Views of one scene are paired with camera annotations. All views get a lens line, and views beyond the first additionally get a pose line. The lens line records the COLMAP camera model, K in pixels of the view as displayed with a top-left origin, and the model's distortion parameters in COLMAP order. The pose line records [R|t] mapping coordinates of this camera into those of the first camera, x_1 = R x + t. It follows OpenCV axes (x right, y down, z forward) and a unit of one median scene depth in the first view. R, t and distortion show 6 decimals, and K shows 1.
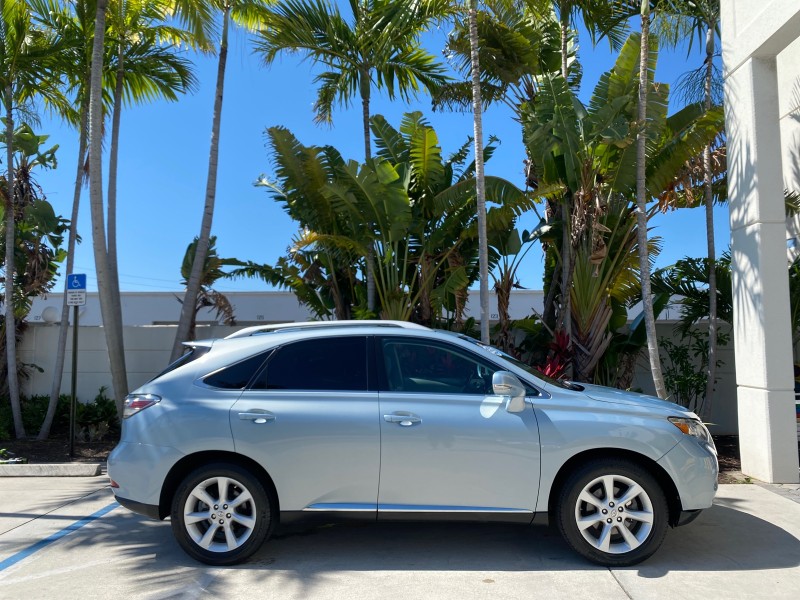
lens RADIAL K [[617.6, 0, 394.2], [0, 617.6, 302.3], [0, 0, 1]] dist [0.011608, -0.014208]
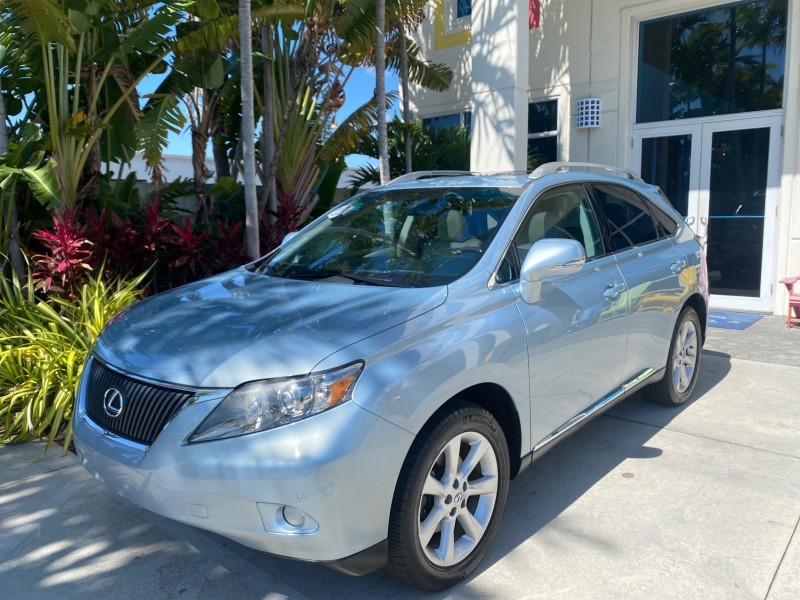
lens RADIAL K [[617.6, 0, 397.6], [0, 617.6, 298.1], [0, 0, 1]] dist [0.011608, -0.014208]
pose [[0.609489, -0.114928, 0.784420, -0.291929], [-0.043997, 0.983008, 0.178210, 0.032486], [-0.791572, -0.143129, 0.594077, 0.336915]]
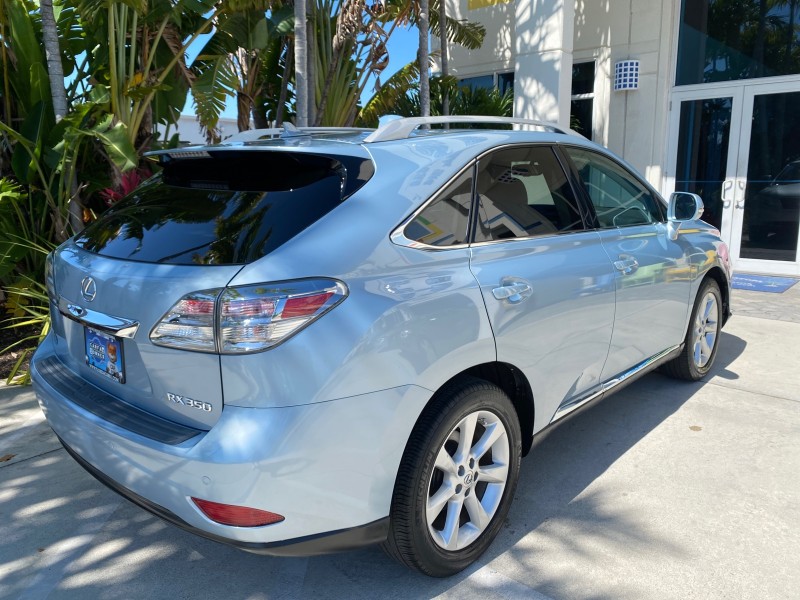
lens RADIAL K [[617.6, 0, 397.1], [0, 617.6, 297.1], [0, 0, 1]] dist [0.011608, -0.014208]
pose [[0.618387, -0.155044, 0.770428, -0.331778], [-0.047843, 0.971100, 0.233829, 0.034457], [-0.784416, -0.181457, 0.593098, 0.363514]]
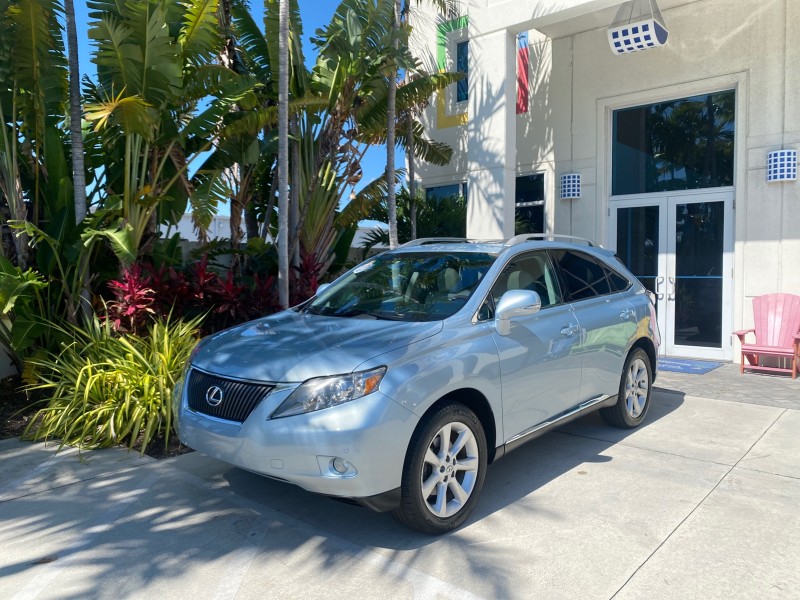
lens RADIAL K [[617.6, 0, 397.7], [0, 617.6, 299.0], [0, 0, 1]] dist [0.011608, -0.014208]
pose [[0.612644, -0.036287, 0.789525, -0.390346], [-0.055984, 0.994444, 0.089146, 0.027669], [-0.788373, -0.098815, 0.607209, 0.268310]]
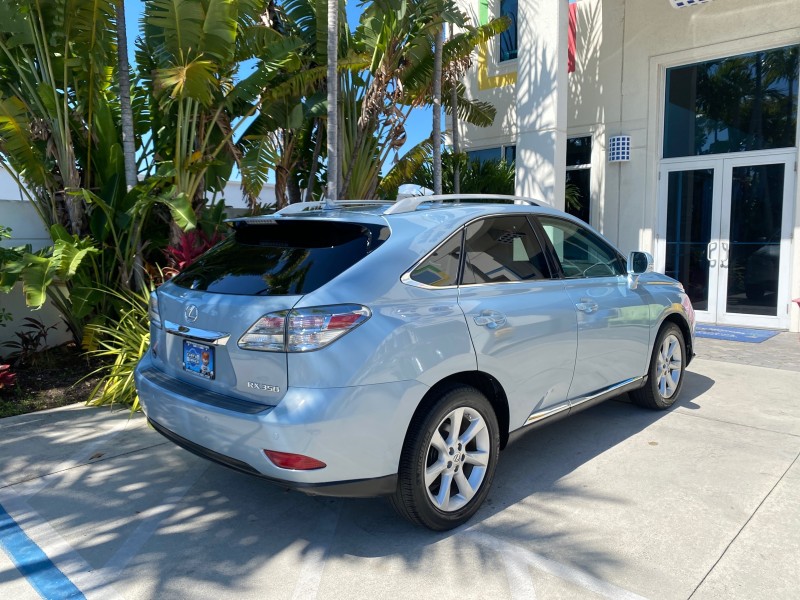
lens RADIAL K [[617.6, 0, 396.2], [0, 617.6, 299.8], [0, 0, 1]] dist [0.011608, -0.014208]
pose [[0.643756, -0.079151, 0.761126, -0.404475], [-0.051871, 0.987835, 0.146600, 0.029409], [-0.763471, -0.133855, 0.631819, 0.299354]]
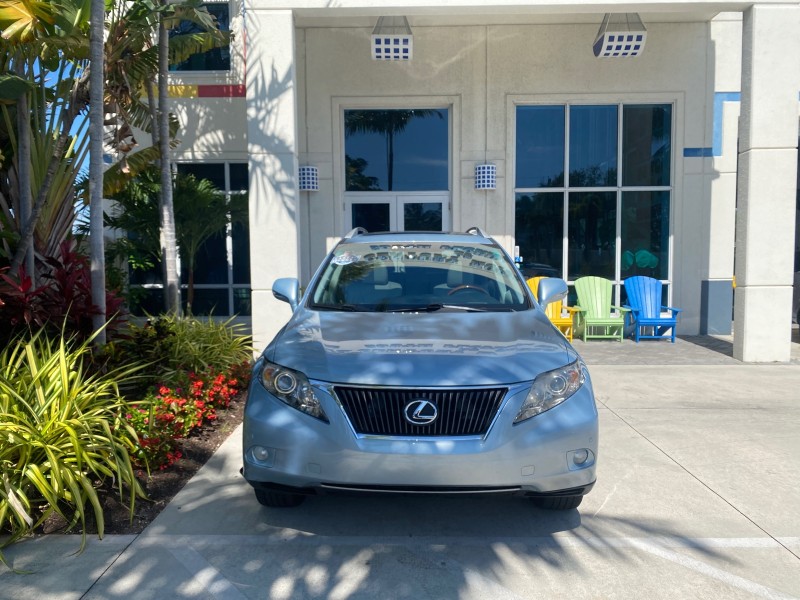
lens RADIAL K [[617.6, 0, 398.5], [0, 617.6, 309.0], [0, 0, 1]] dist [0.011608, -0.014208]
pose [[-0.051521, -0.076895, 0.995707, -0.466618], [-0.063850, 0.995245, 0.073555, 0.051031], [-0.996629, -0.059787, -0.056186, 0.597454]]
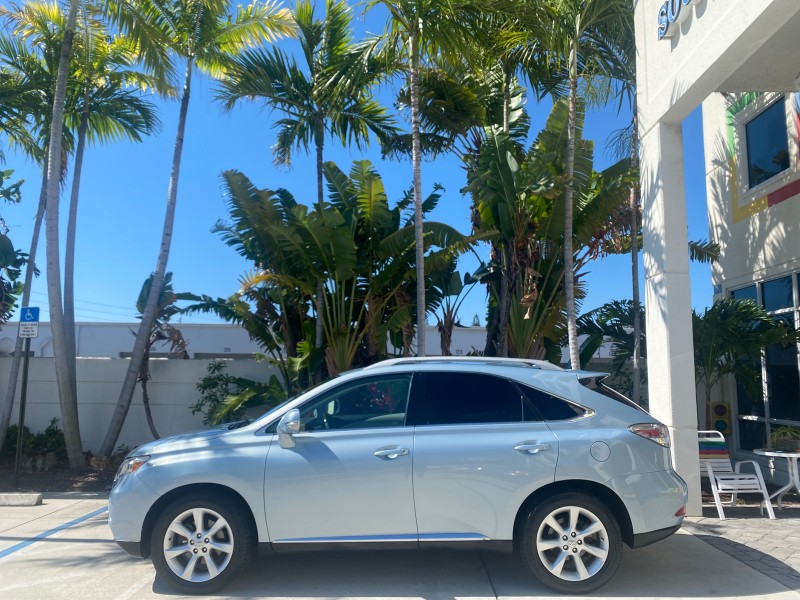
lens RADIAL K [[617.6, 0, 398.9], [0, 617.6, 302.4], [0, 0, 1]] dist [0.011608, -0.014208]
pose [[0.999160, 0.018242, 0.036696, 0.056869], [-0.016264, 0.998436, -0.053480, -0.007299], [-0.037614, 0.052838, 0.997894, -0.047133]]
